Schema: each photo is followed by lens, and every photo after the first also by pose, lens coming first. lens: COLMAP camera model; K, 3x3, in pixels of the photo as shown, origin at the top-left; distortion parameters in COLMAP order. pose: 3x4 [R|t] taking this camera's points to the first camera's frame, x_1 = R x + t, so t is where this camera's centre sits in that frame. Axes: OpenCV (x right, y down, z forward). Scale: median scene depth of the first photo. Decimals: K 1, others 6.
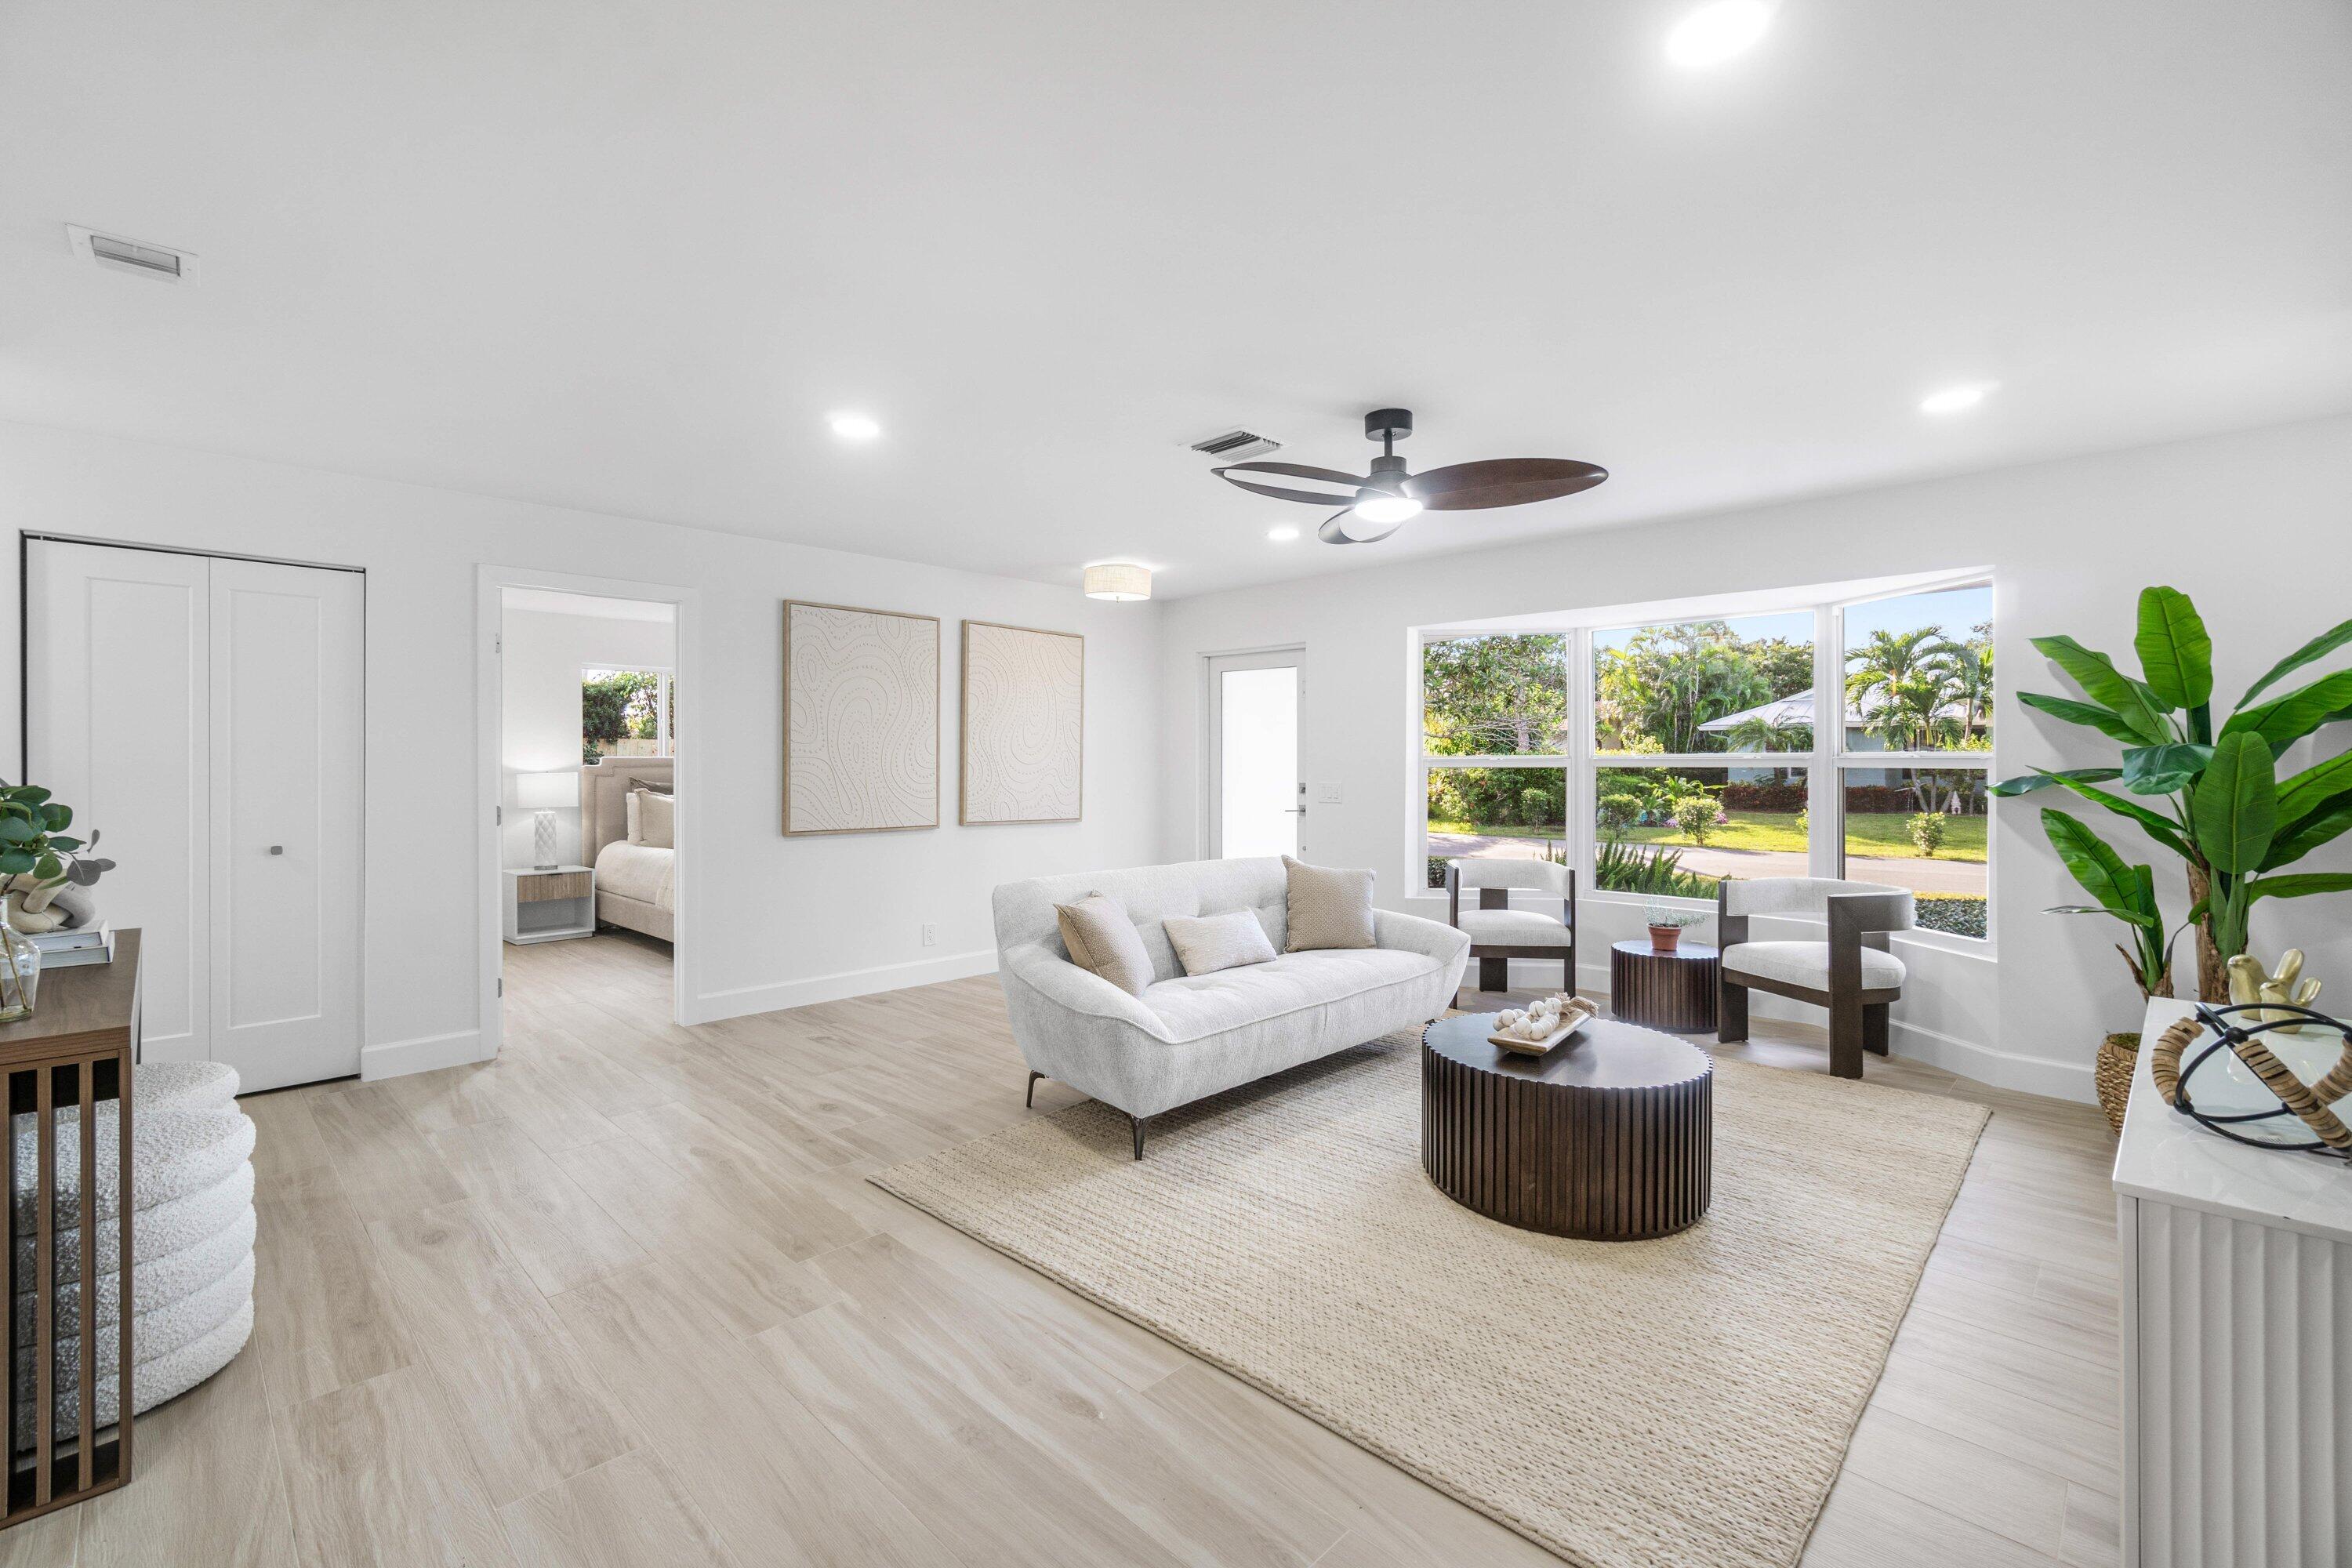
lens RADIAL K [[1027.4, 0, 1145.5], [0, 1027.4, 761.2], [0, 0, 1]] dist [-0.002662, -0.000100]
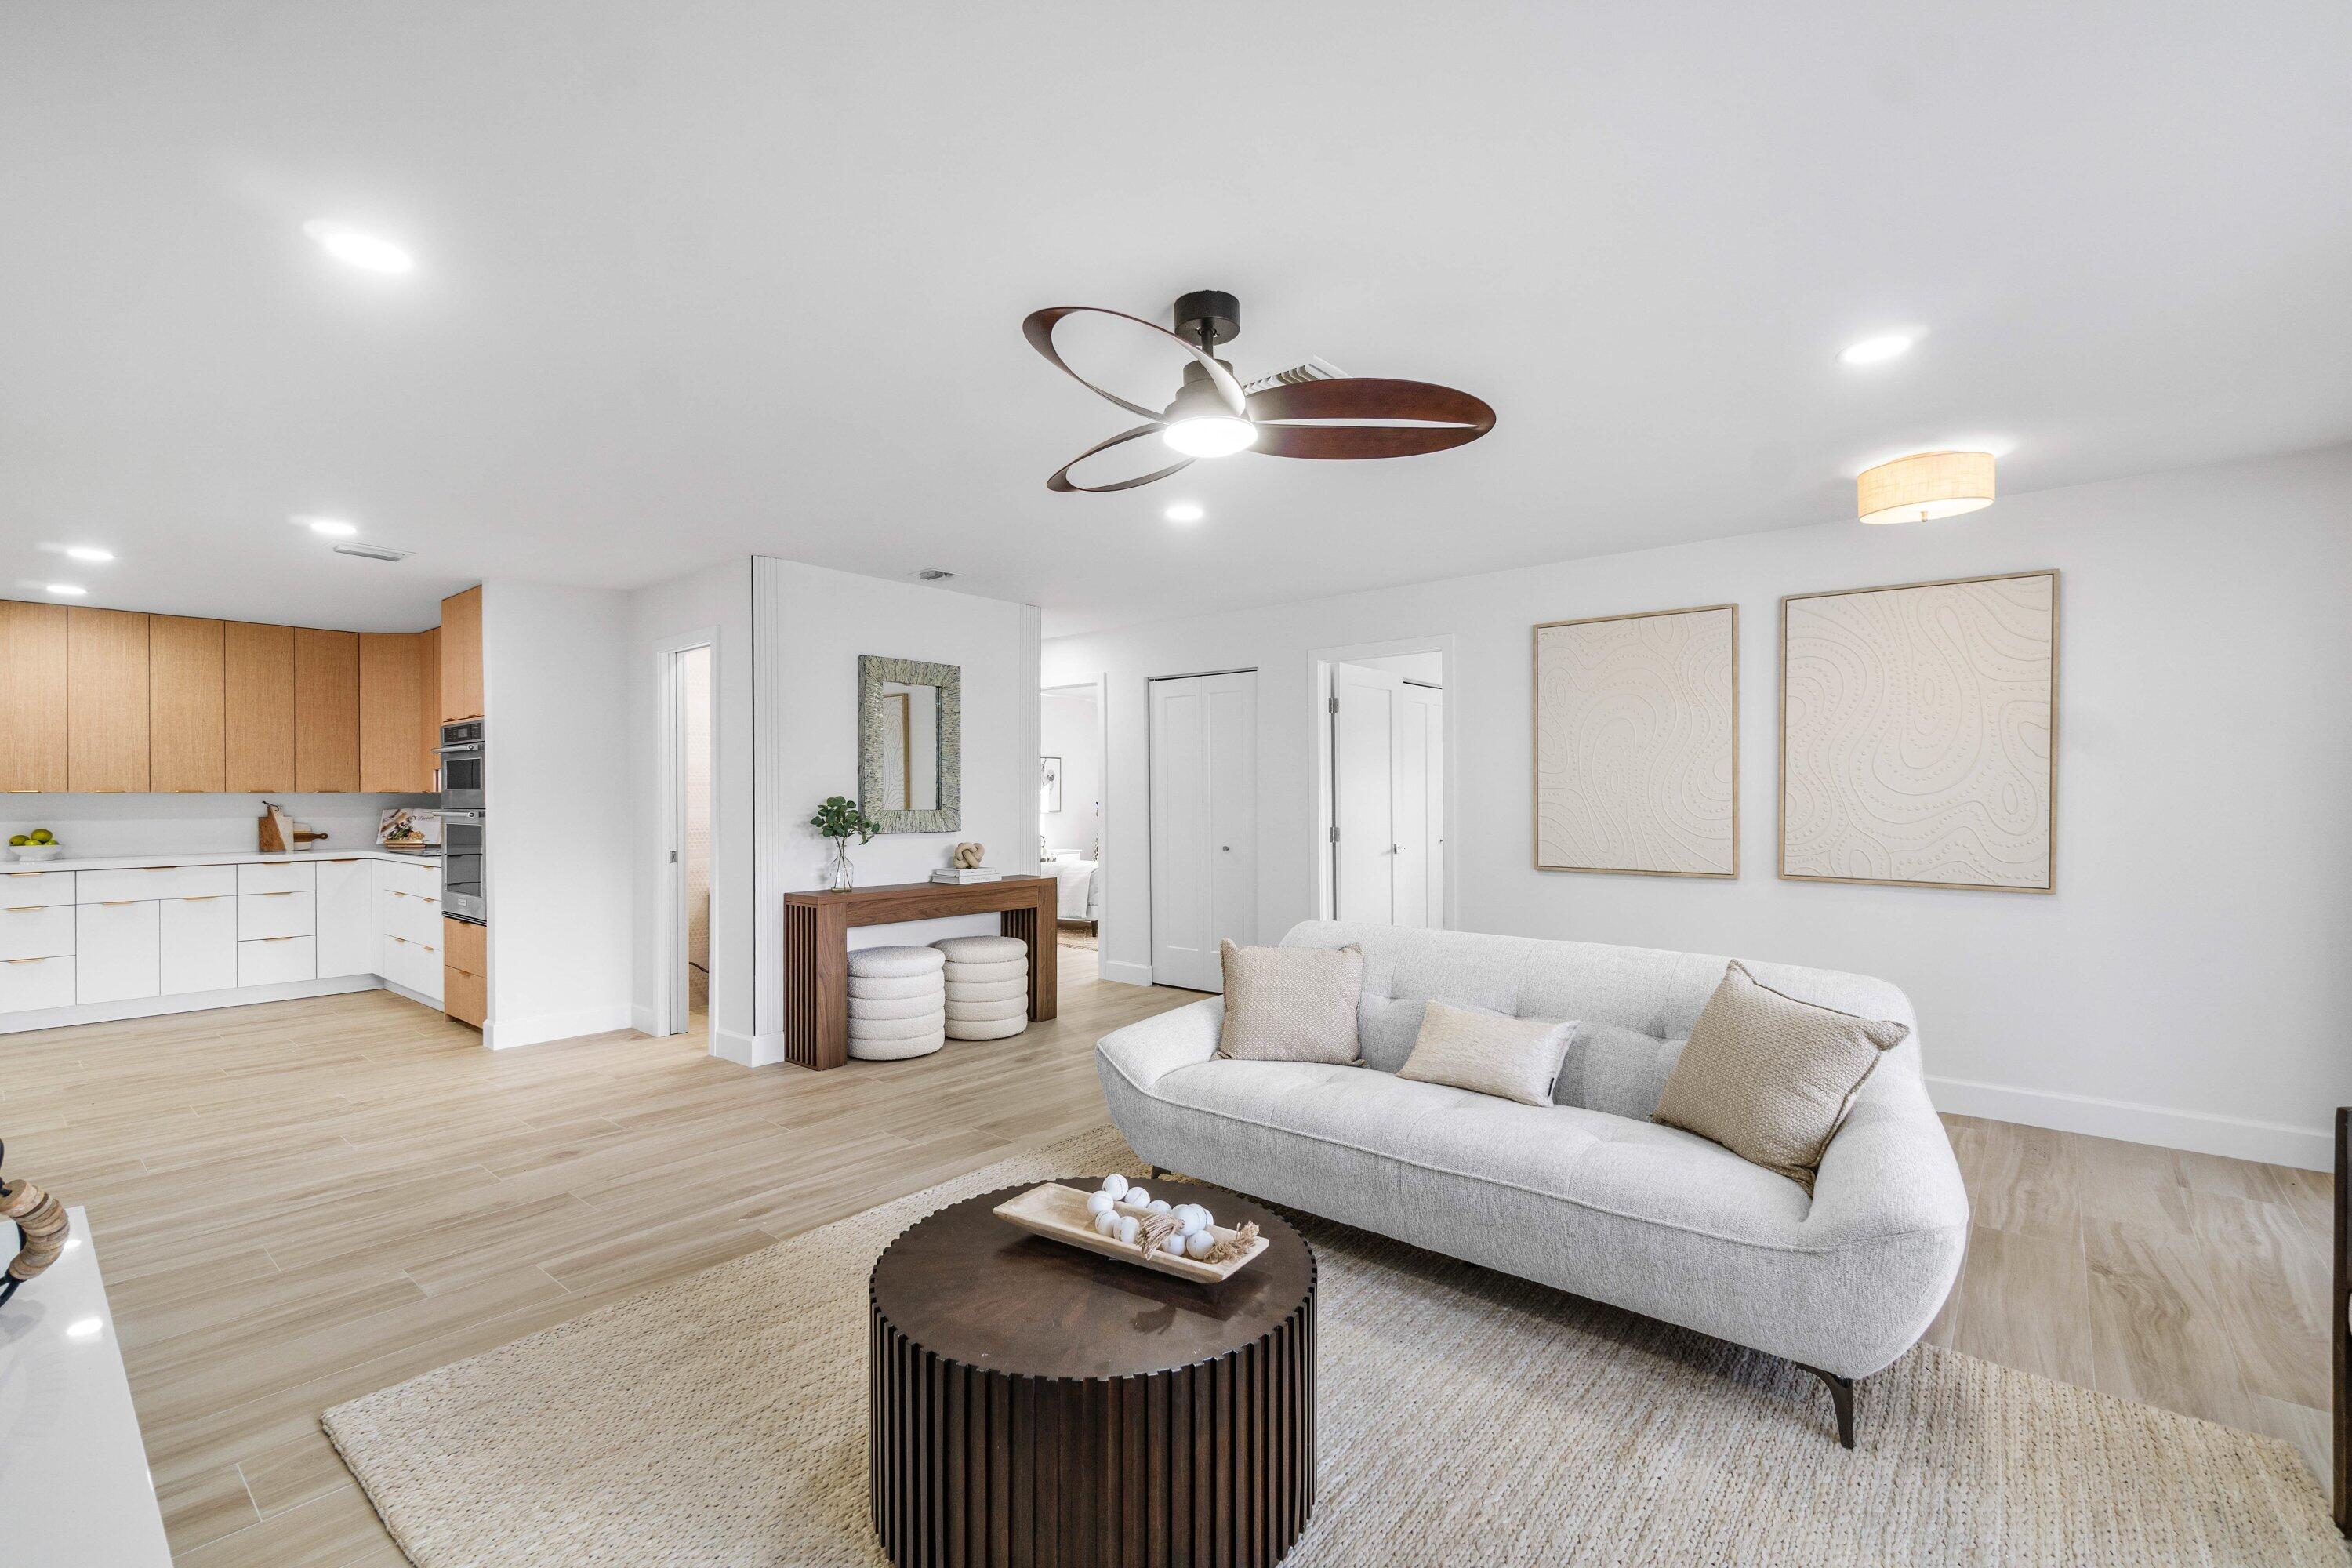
lens RADIAL K [[1027.4, 0, 1159.3], [0, 1027.4, 790.7], [0, 0, 1]] dist [-0.002662, -0.000100]
pose [[0.090126, -0.001269, -0.995930, 0.942941], [0.006151, 0.999981, -0.000718, -0.005380], [0.995911, -0.006061, 0.090132, 0.898956]]
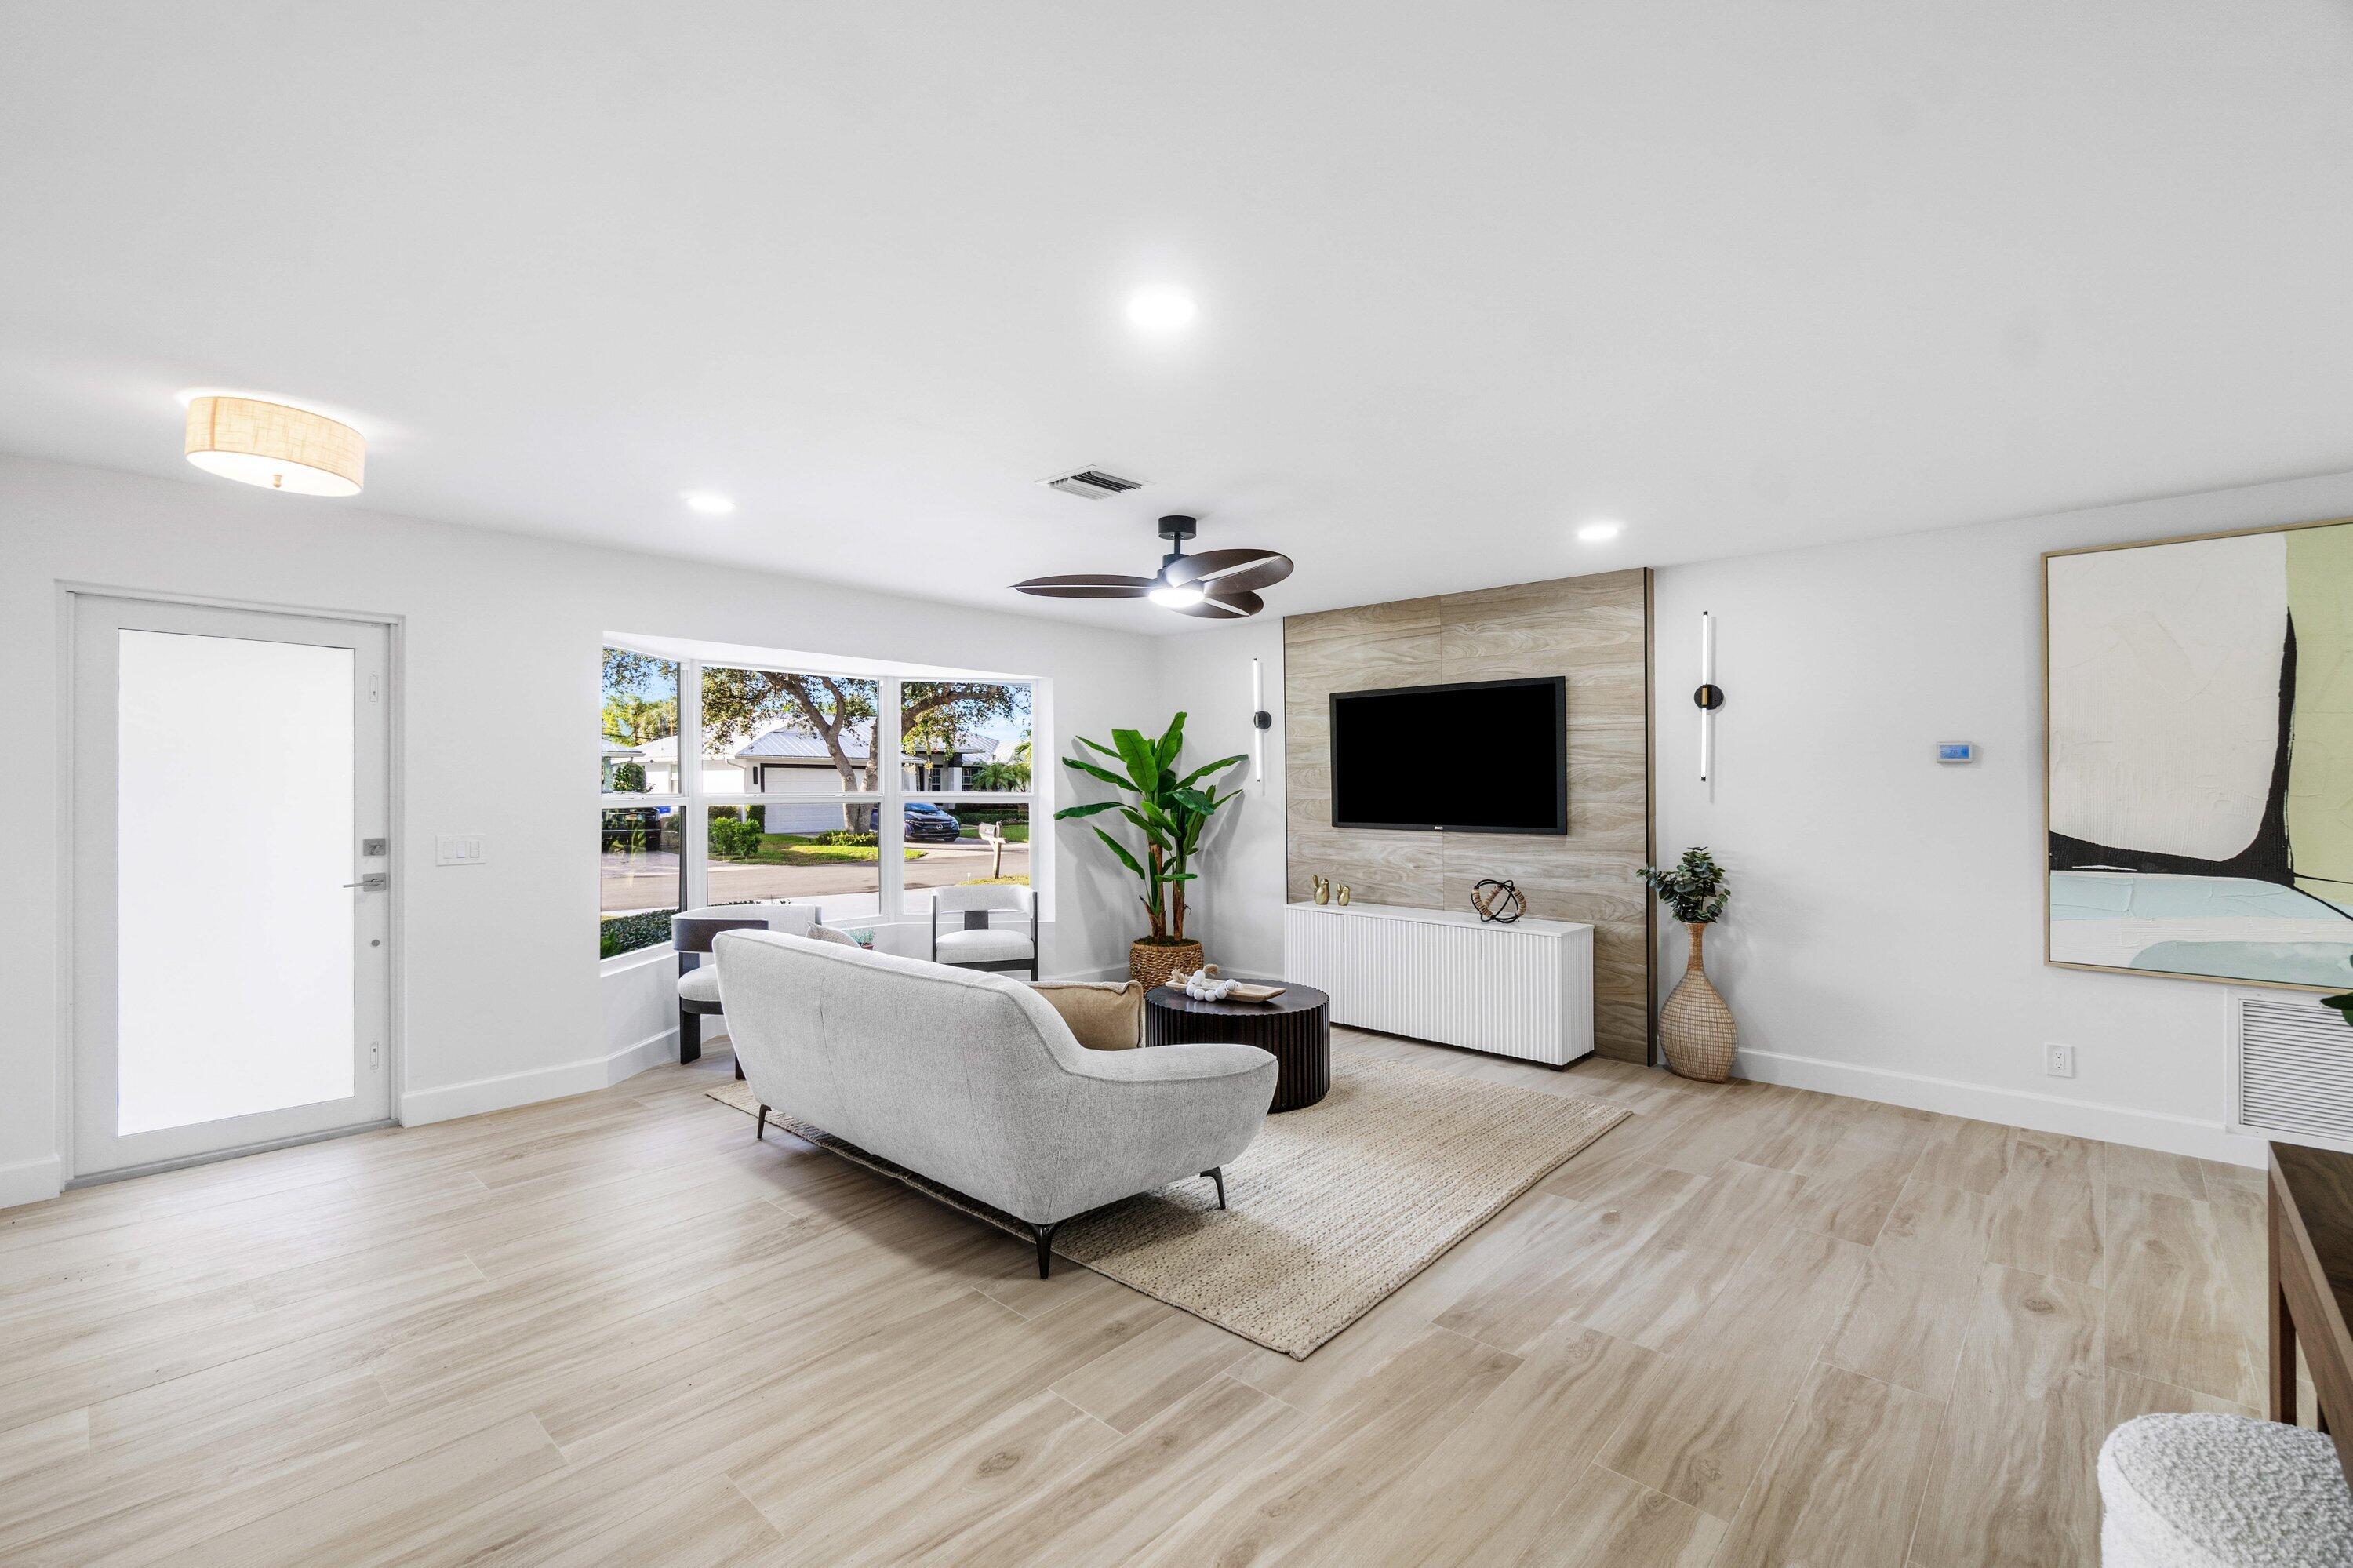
lens RADIAL K [[1027.9, 0, 1189.2], [0, 1027.9, 794.6], [0, 0, 1]] dist [-0.002662, -0.000100]
pose [[-0.074601, -0.001826, 0.997212, -0.972001], [-0.003169, 0.999994, 0.001594, -0.014773], [-0.997208, -0.003042, -0.074607, 1.079296]]
